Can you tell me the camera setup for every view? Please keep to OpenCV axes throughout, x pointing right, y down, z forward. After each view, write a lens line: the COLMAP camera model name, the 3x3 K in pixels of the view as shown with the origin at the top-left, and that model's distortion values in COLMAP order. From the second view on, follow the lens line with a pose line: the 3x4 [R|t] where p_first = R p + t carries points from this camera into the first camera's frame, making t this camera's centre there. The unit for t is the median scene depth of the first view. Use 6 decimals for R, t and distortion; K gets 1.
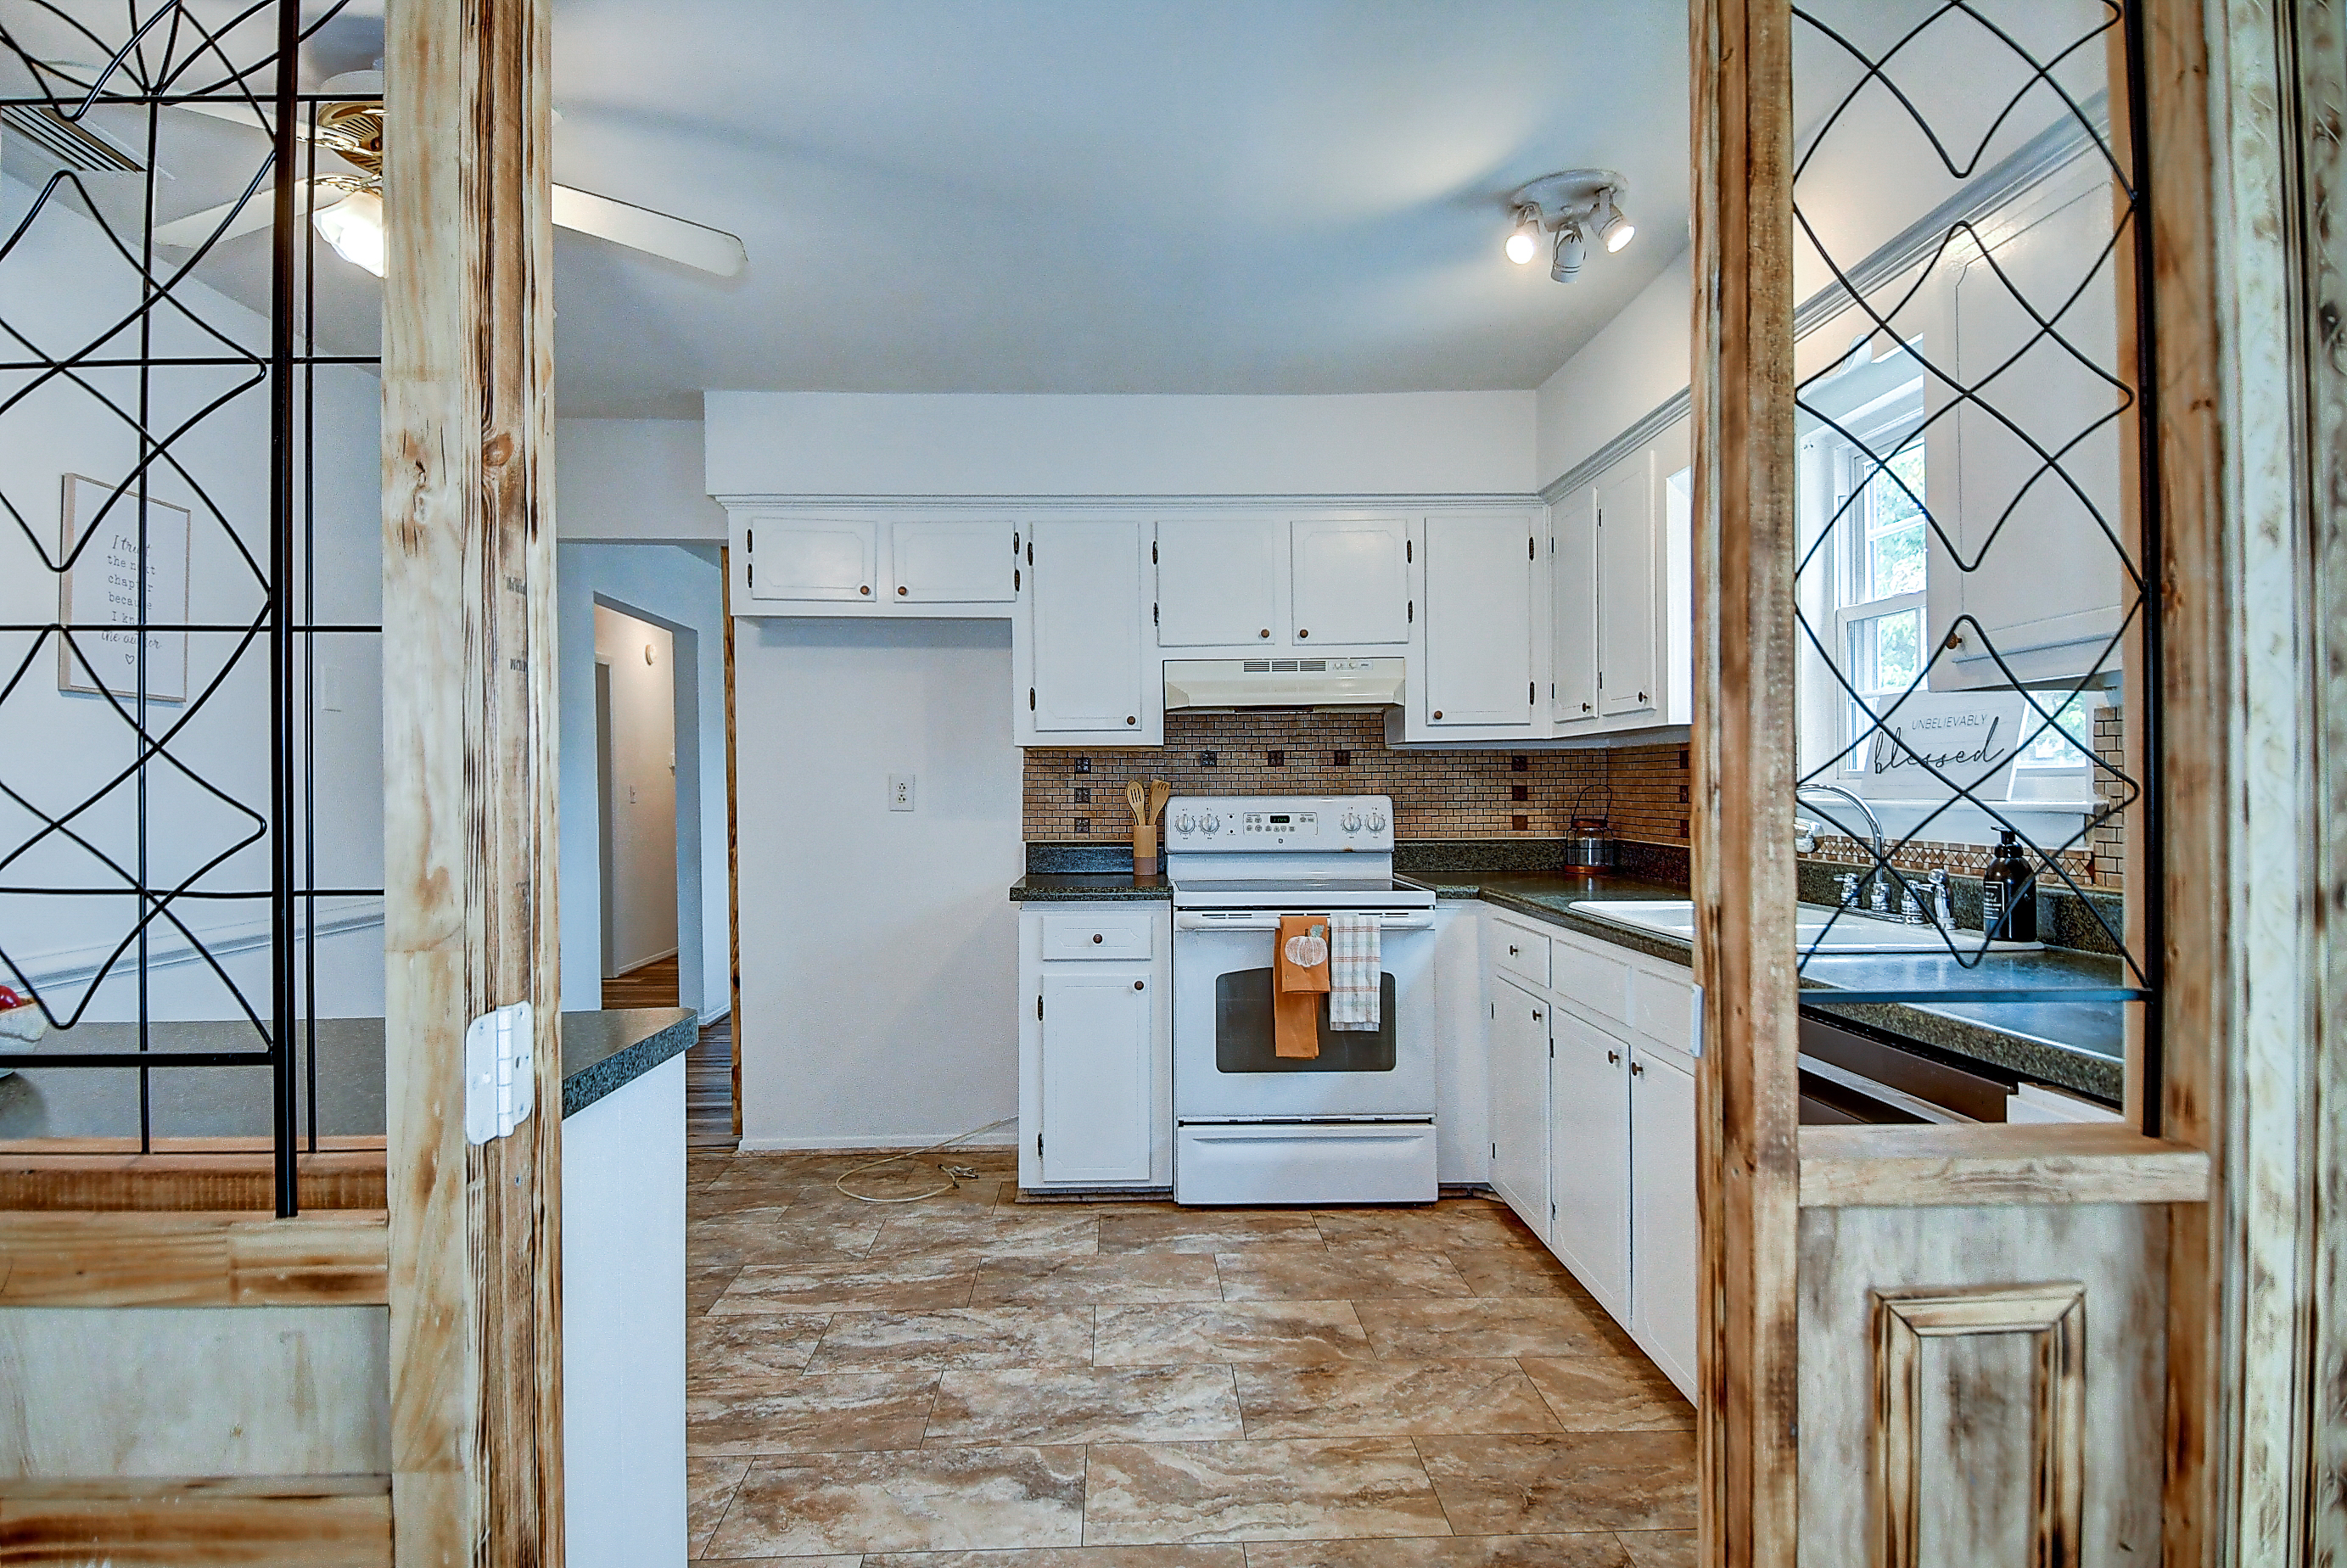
lens RADIAL K [[1221.0, 0, 1156.3], [0, 1221.0, 783.6], [0, 0, 1]] dist [0.042255, -0.044992]
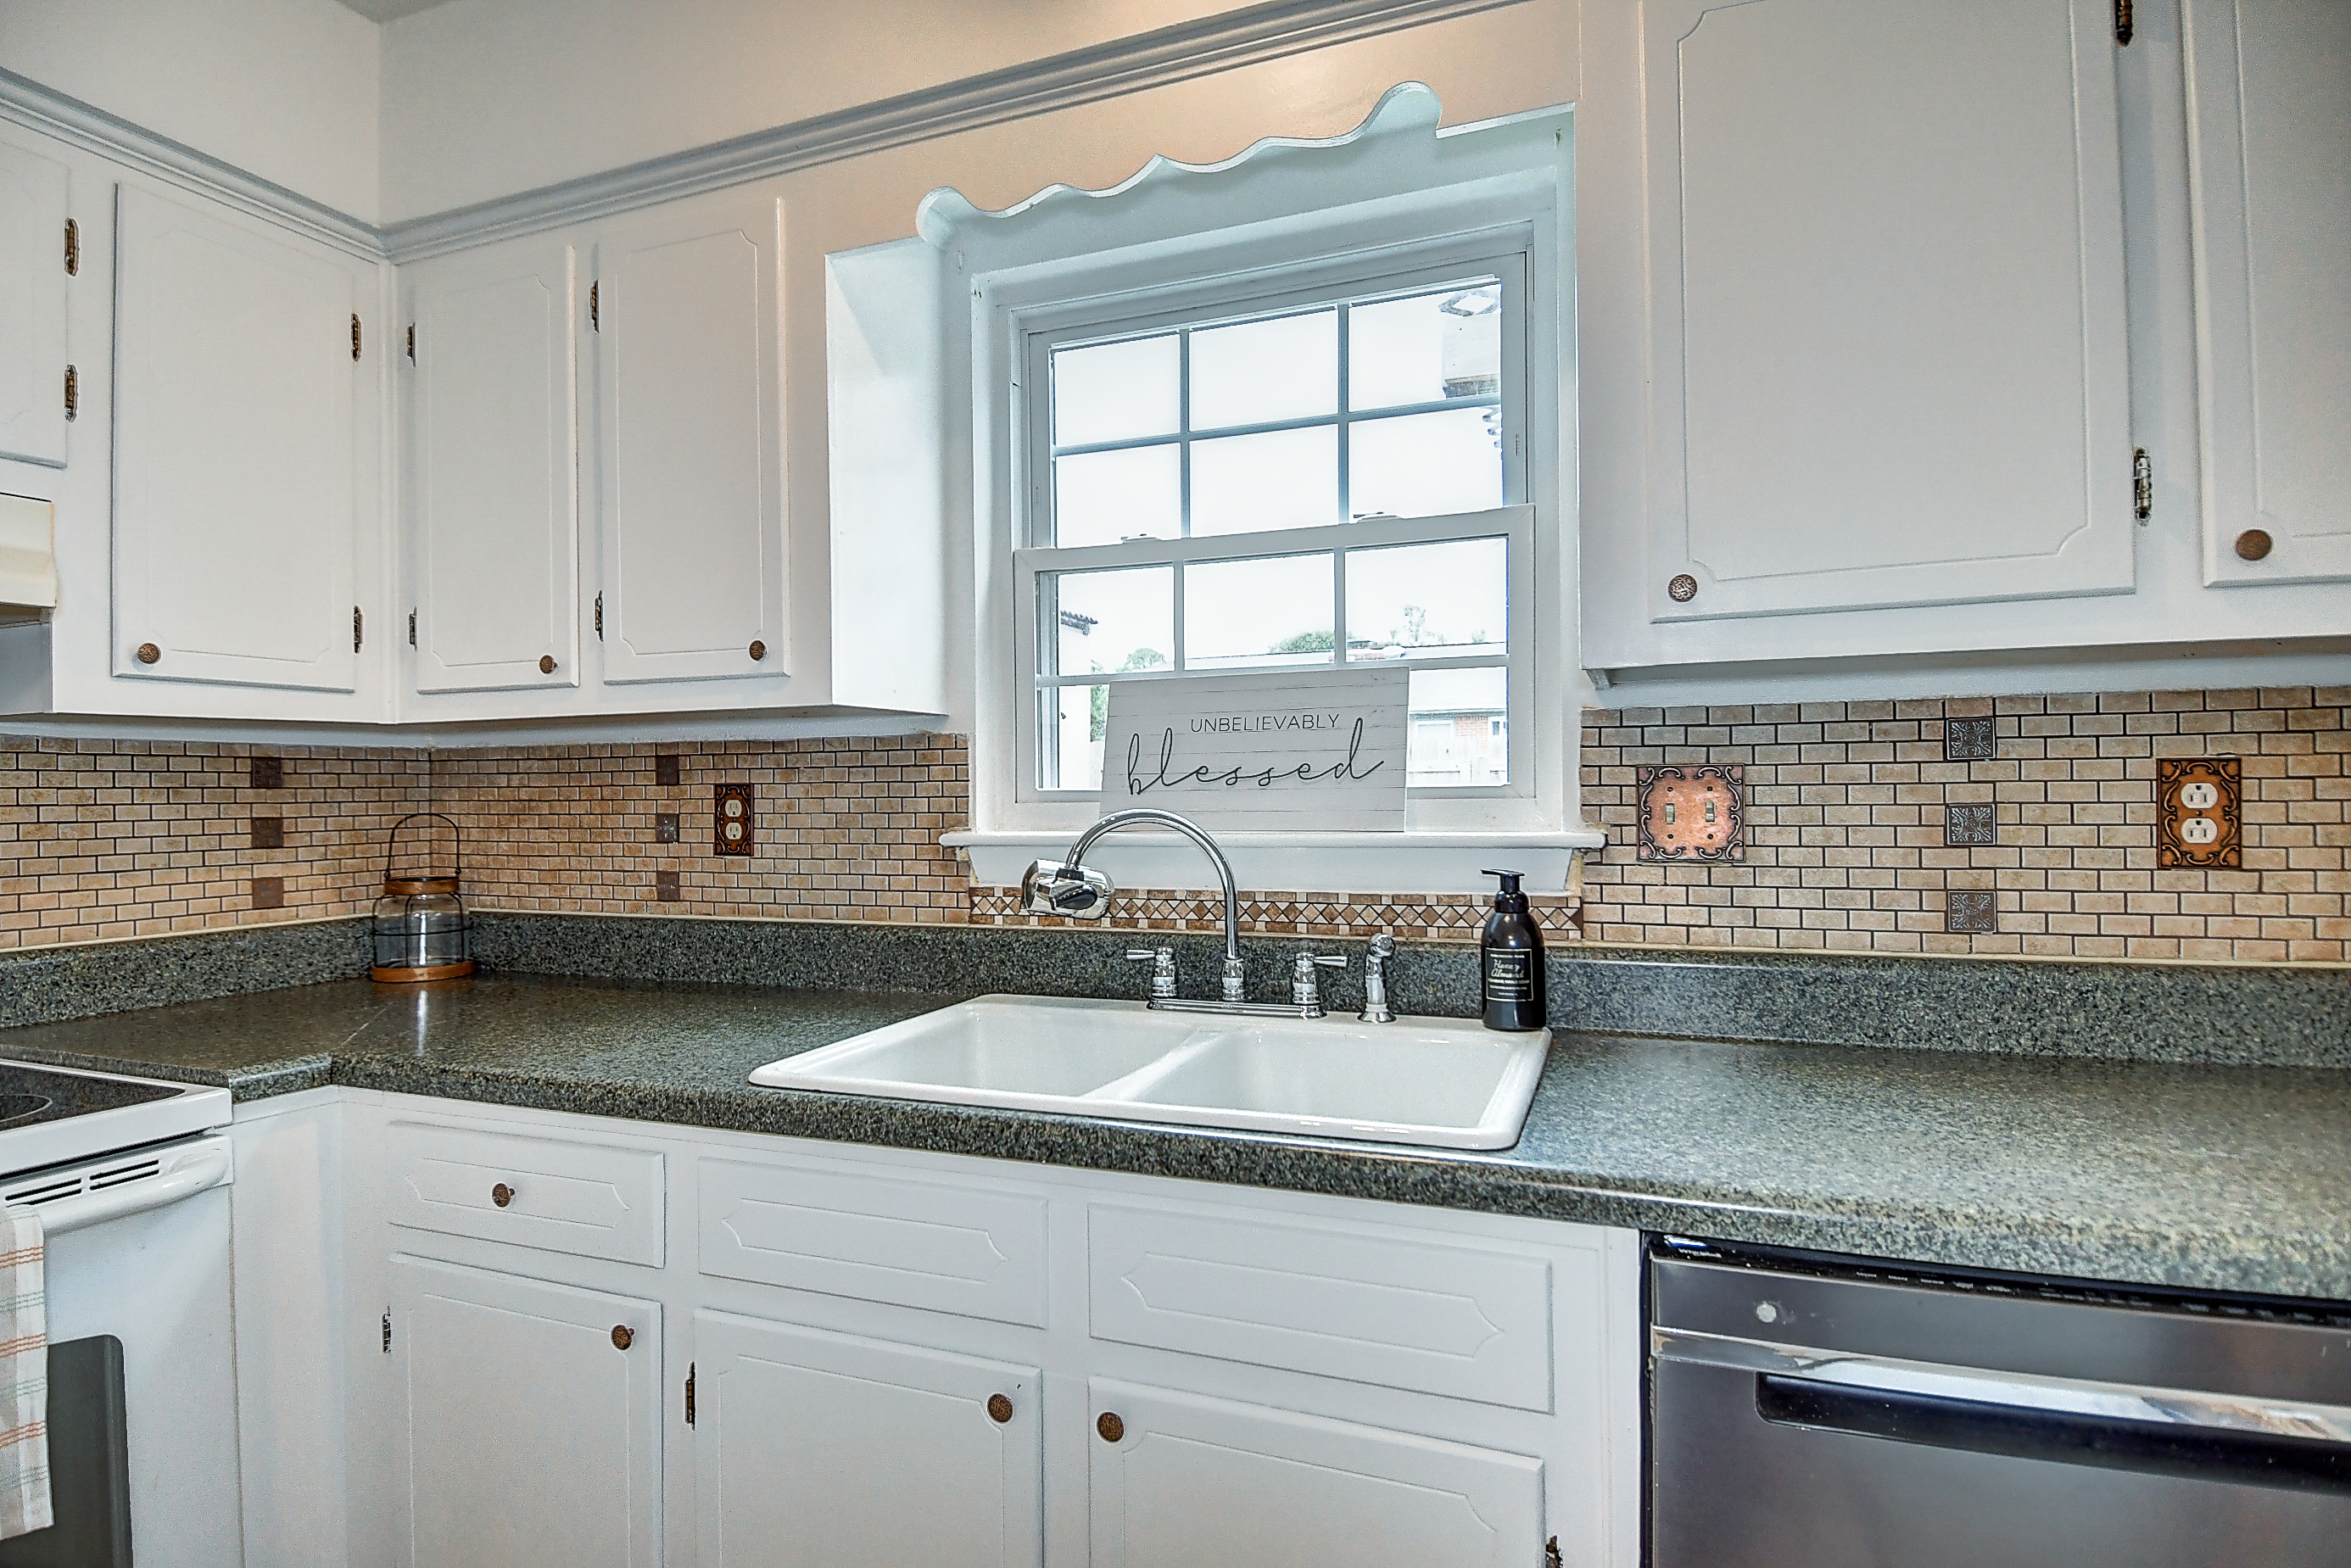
lens RADIAL K [[1223.0, 0, 1170.9], [0, 1223.0, 786.4], [0, 0, 1]] dist [0.042255, -0.044992]
pose [[0.386575, 0.008837, 0.922216, -0.024433], [0.006726, 0.999900, -0.012400, -0.003172], [-0.922233, 0.010996, 0.386477, 0.550110]]
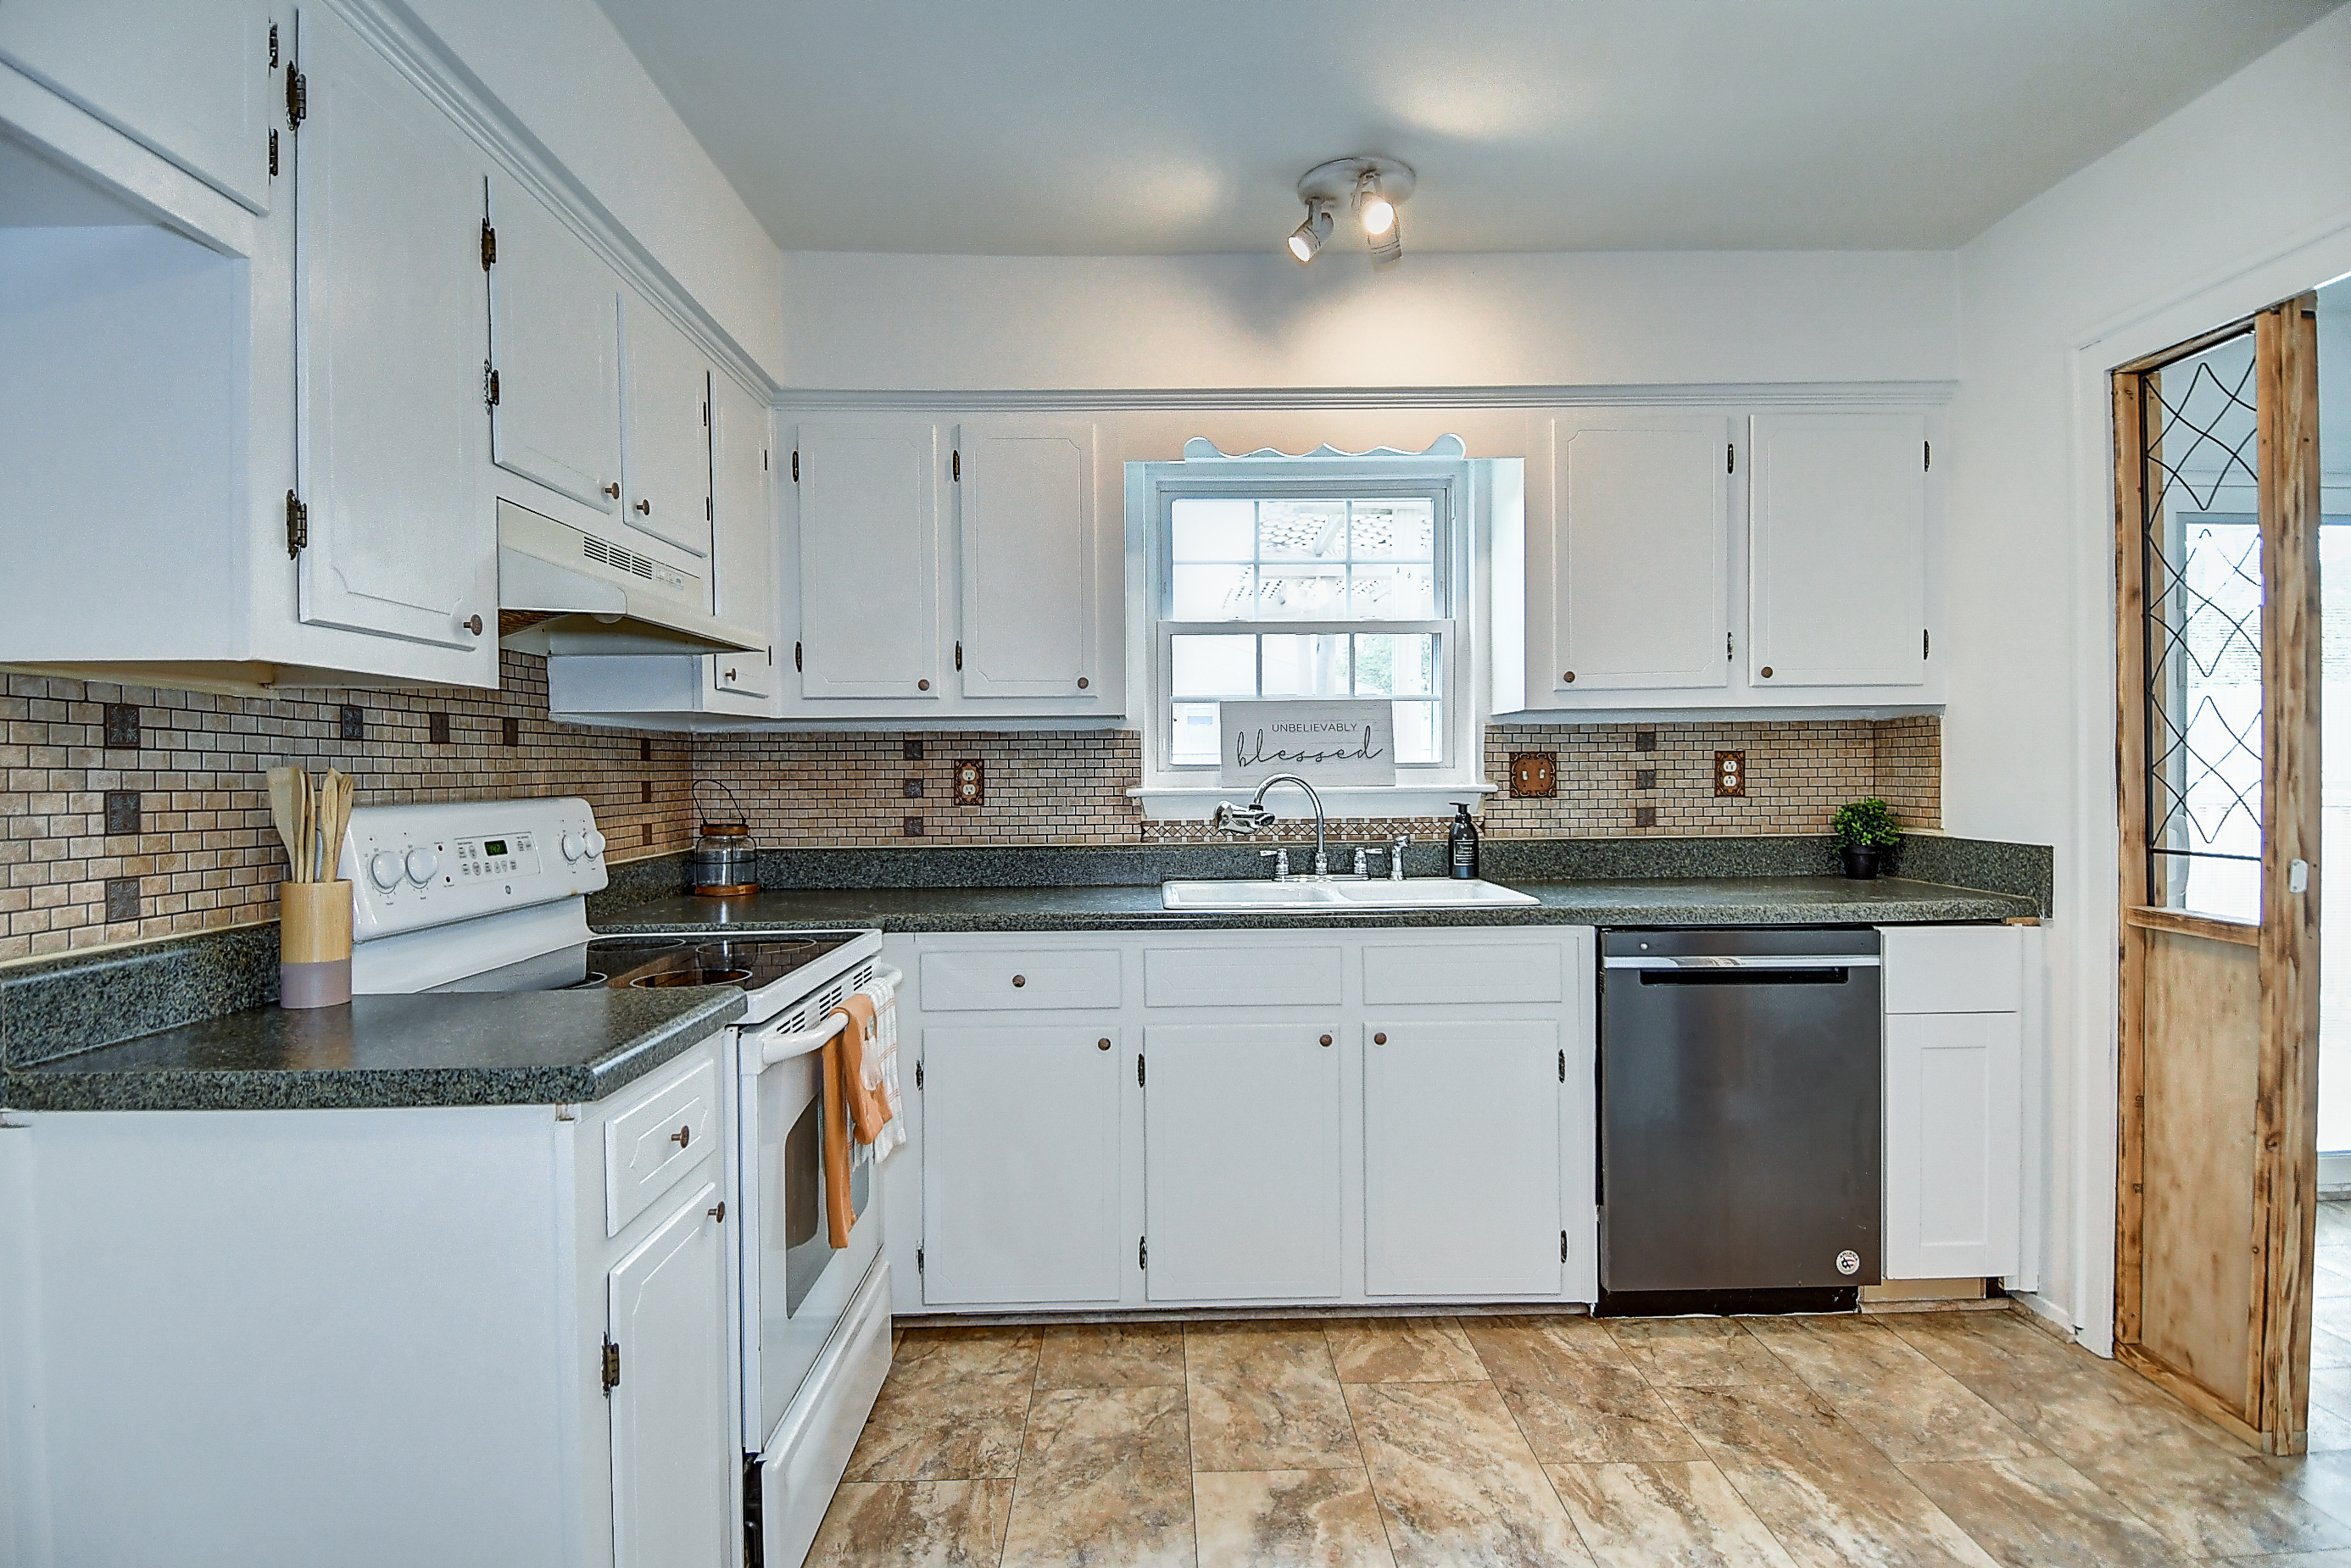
lens RADIAL K [[1222.9, 0, 1190.3], [0, 1222.9, 779.8], [0, 0, 1]] dist [0.042255, -0.044992]
pose [[0.003779, -0.000266, 0.999993, -0.468075], [0.008088, 0.999967, 0.000236, 0.003390], [-0.999960, 0.008087, 0.003781, 0.800224]]
